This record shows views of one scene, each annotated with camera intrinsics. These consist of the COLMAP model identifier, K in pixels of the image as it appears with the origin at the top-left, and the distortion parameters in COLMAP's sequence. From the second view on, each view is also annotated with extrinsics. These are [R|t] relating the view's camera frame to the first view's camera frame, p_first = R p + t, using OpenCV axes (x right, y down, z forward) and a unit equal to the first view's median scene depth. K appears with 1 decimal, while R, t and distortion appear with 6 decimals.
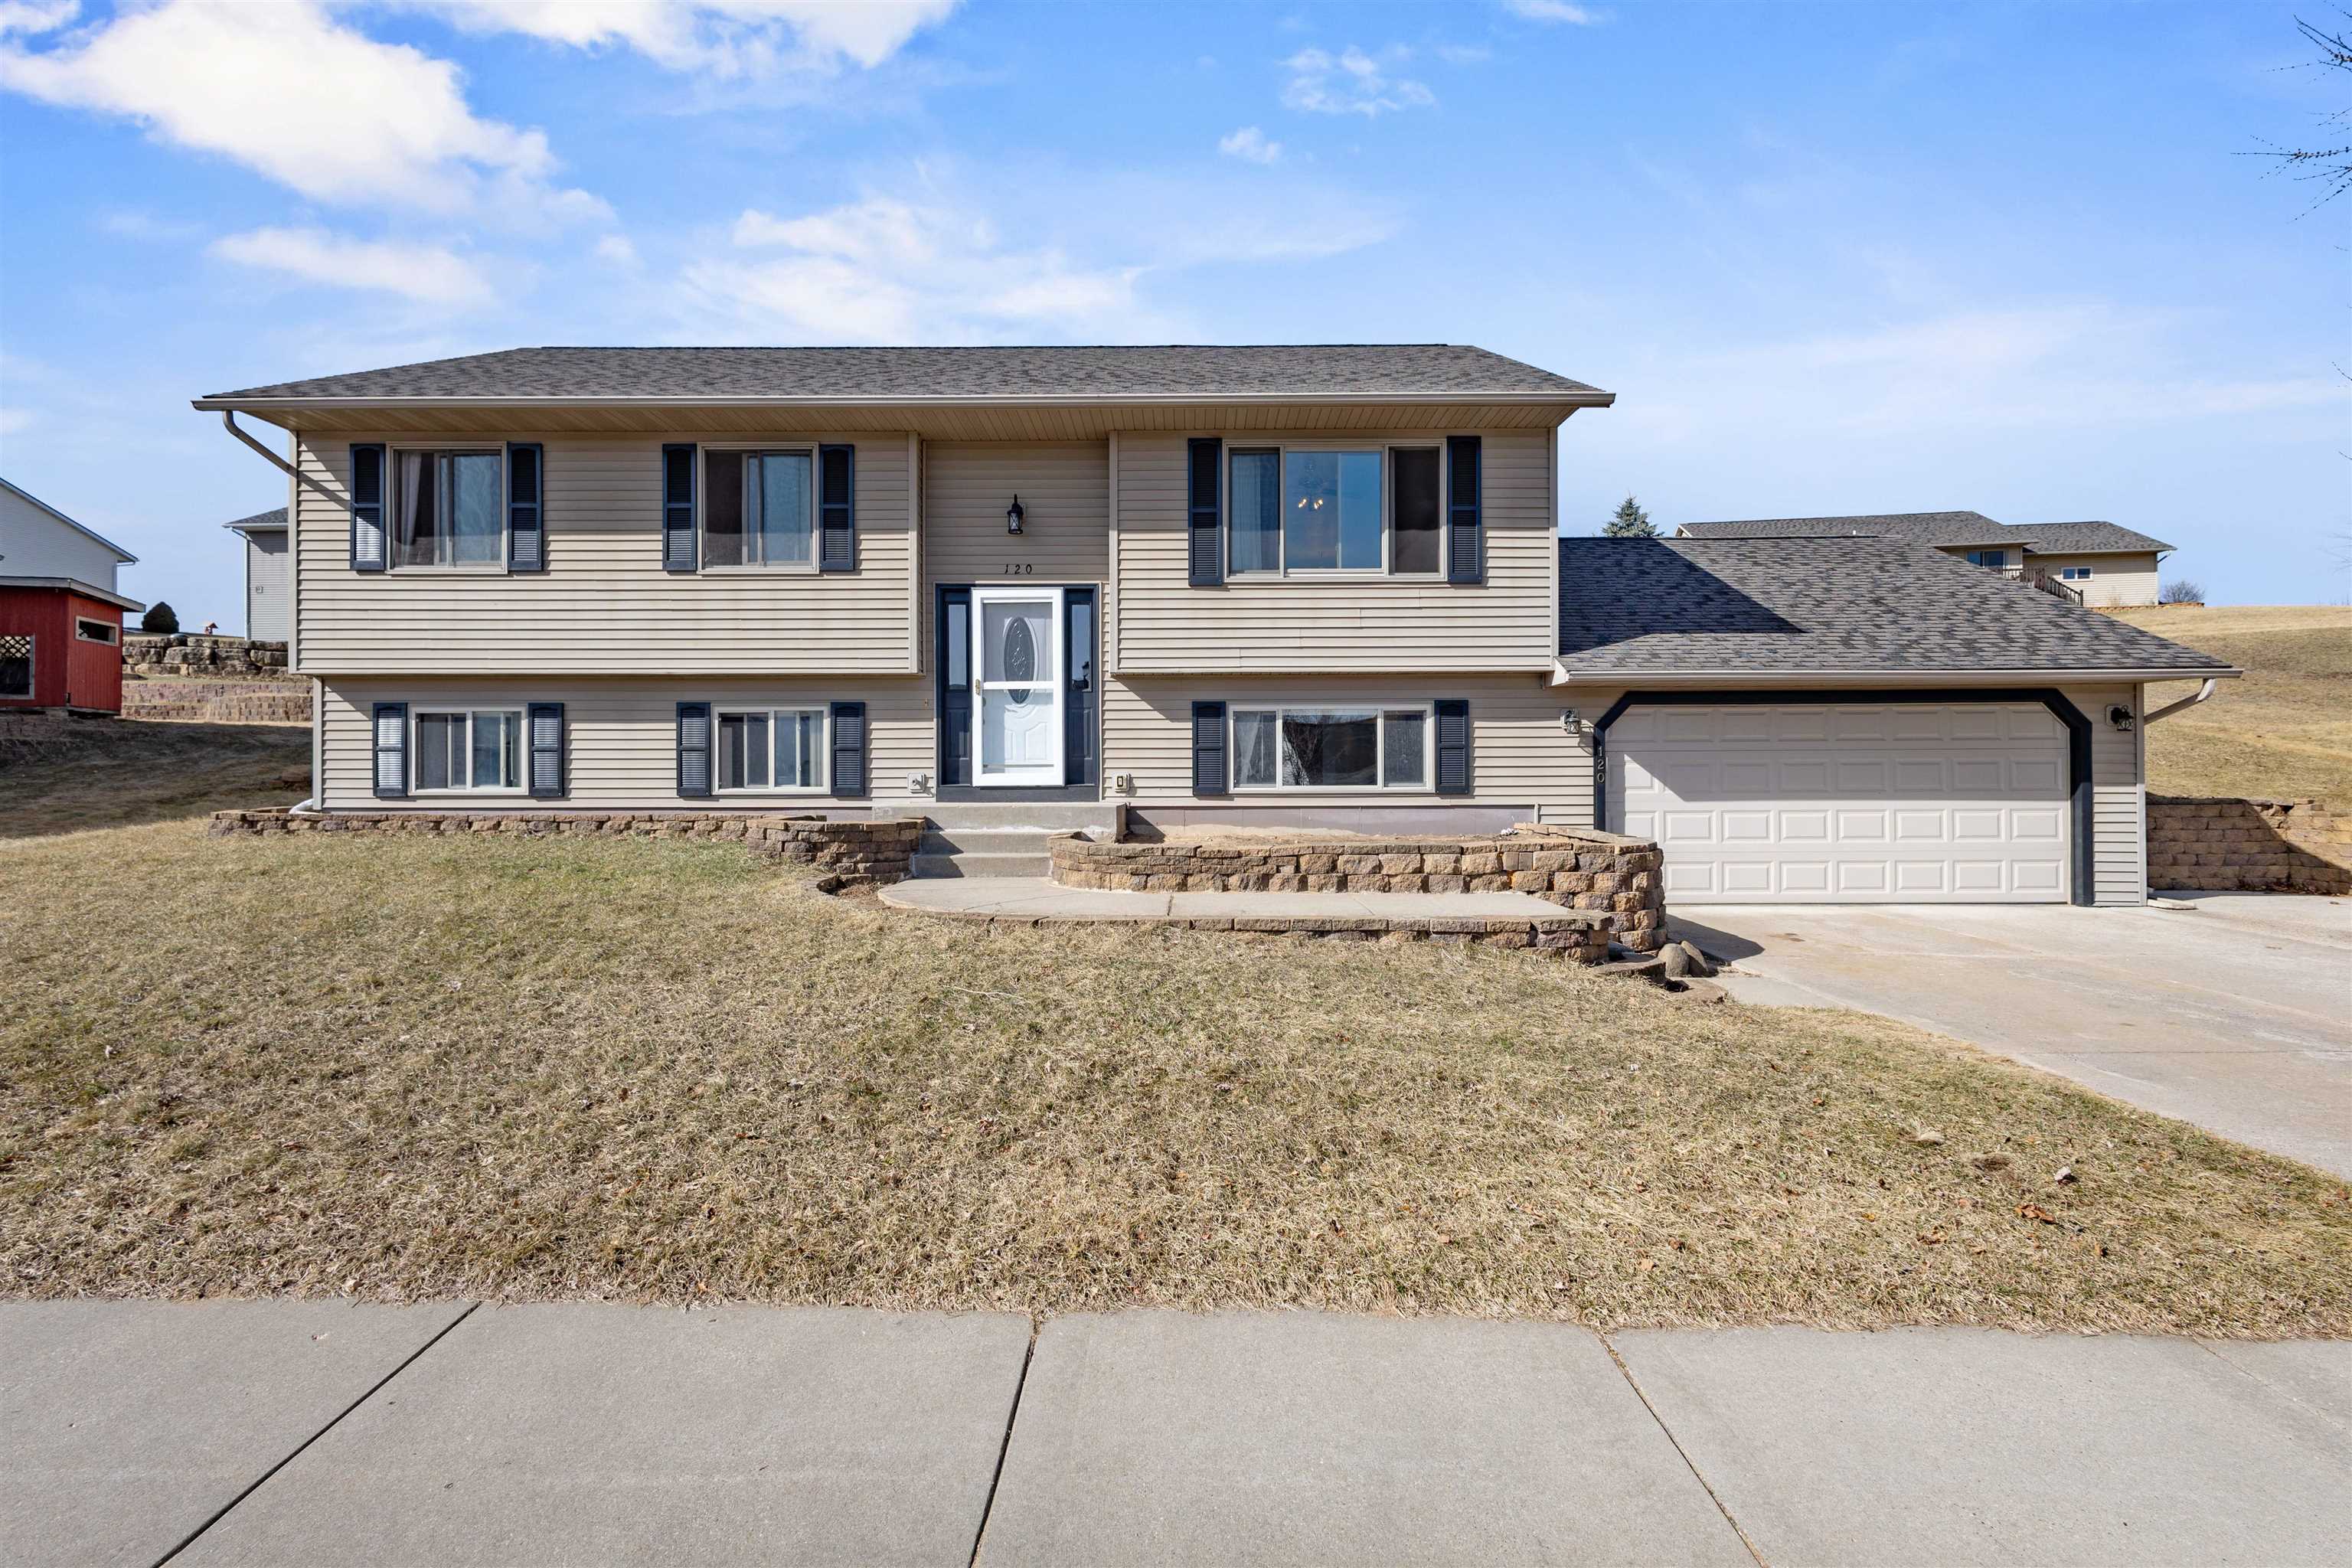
lens RADIAL K [[1058.8, 0, 1176.0], [0, 1058.8, 784.0], [0, 0, 1]] dist [0.008853, 0.000169]
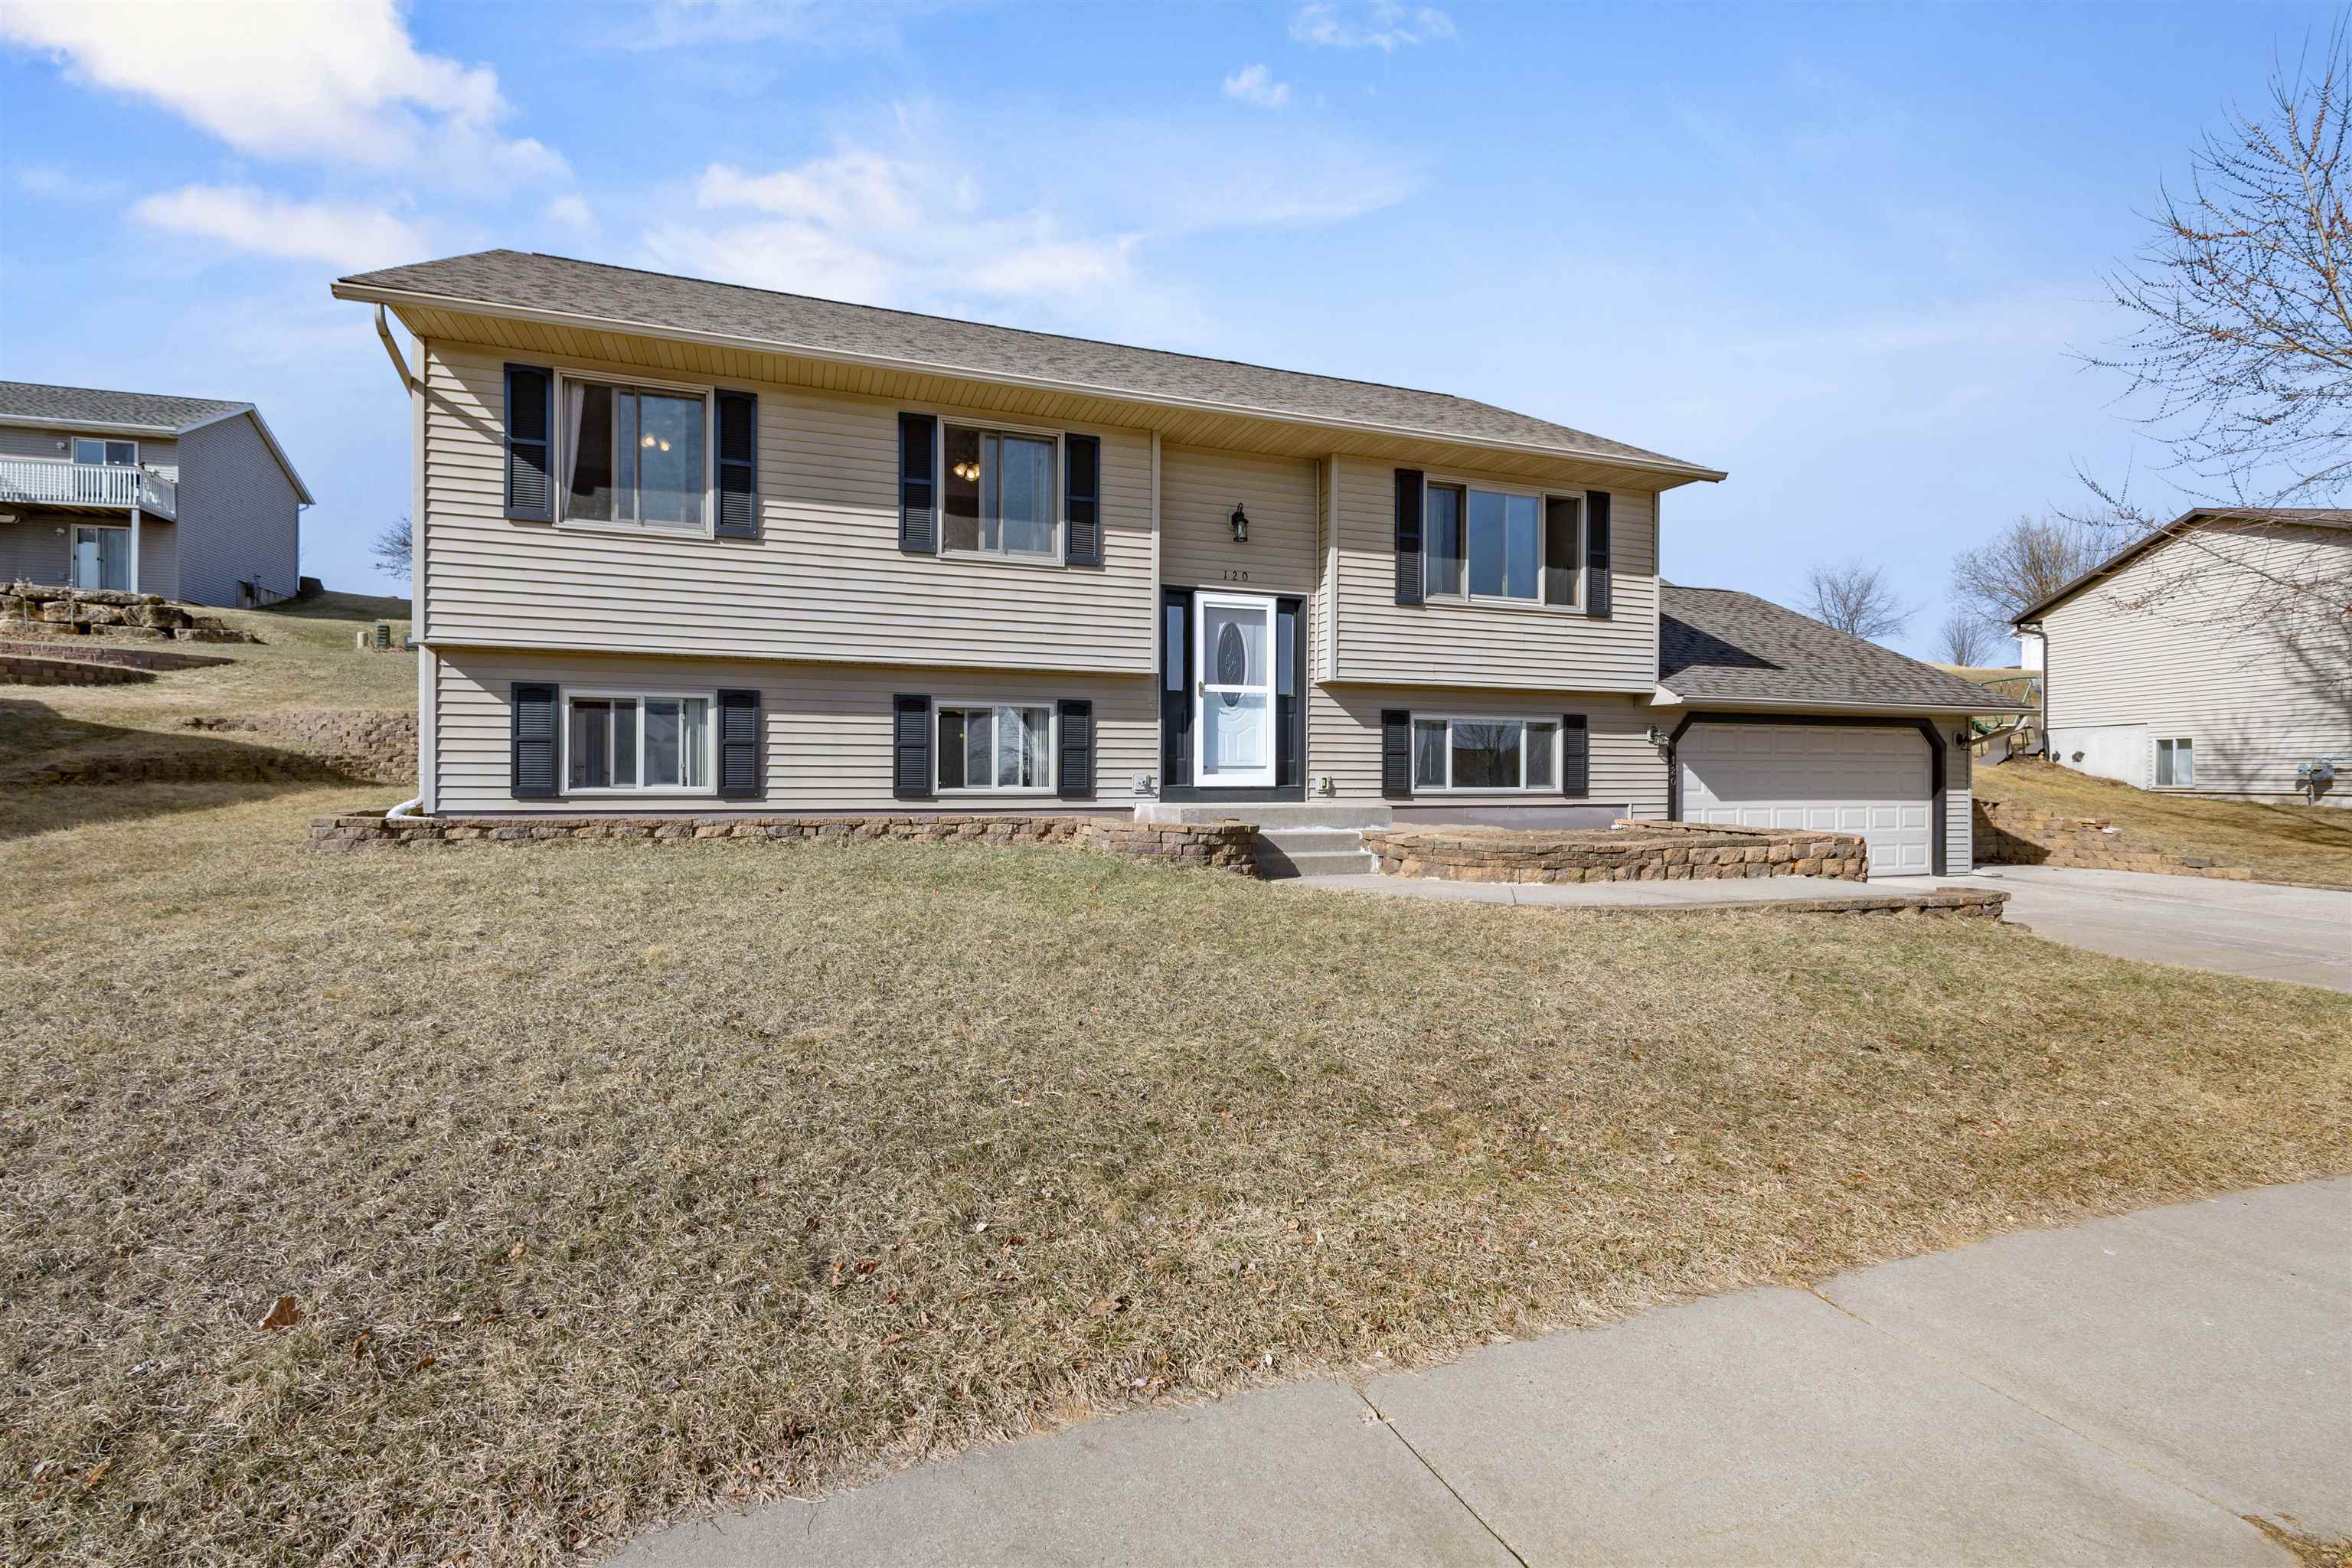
lens RADIAL K [[1062.7, 0, 1176.0], [0, 1062.7, 784.0], [0, 0, 1]] dist [0.011562, -0.004527]
pose [[0.934930, 0.004306, 0.354806, -0.570638], [-0.006842, 0.999959, 0.005893, -0.006567], [-0.354766, -0.007937, 0.934921, 0.054521]]
